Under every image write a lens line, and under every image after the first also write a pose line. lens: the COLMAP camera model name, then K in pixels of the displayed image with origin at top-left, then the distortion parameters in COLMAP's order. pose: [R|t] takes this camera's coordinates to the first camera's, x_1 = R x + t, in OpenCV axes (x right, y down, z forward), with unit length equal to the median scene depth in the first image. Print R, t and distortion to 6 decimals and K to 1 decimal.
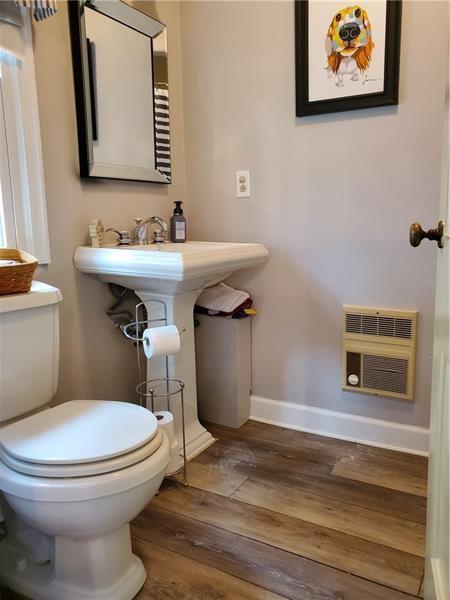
lens RADIAL K [[469.6, 0, 225.1], [0, 469.6, 299.5], [0, 0, 1]] dist [0.030660, 0.002040]
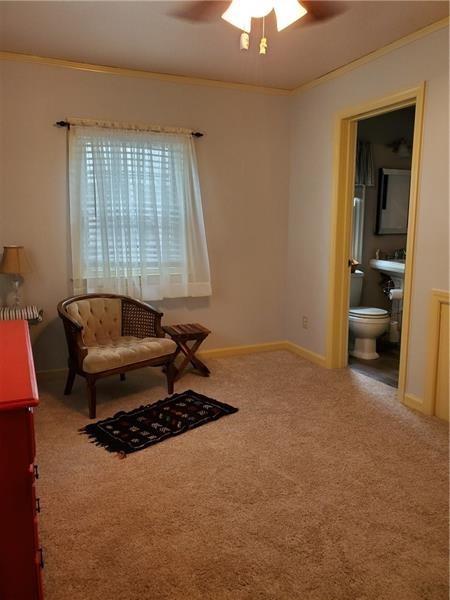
lens RADIAL K [[469.6, 0, 224.9], [0, 469.6, 300.2], [0, 0, 1]] dist [0.030660, 0.002040]
pose [[0.830313, 0.110323, -0.546268, 0.526179], [-0.102689, 0.993713, 0.044603, 0.096503], [0.547754, 0.019061, 0.836422, -1.821741]]
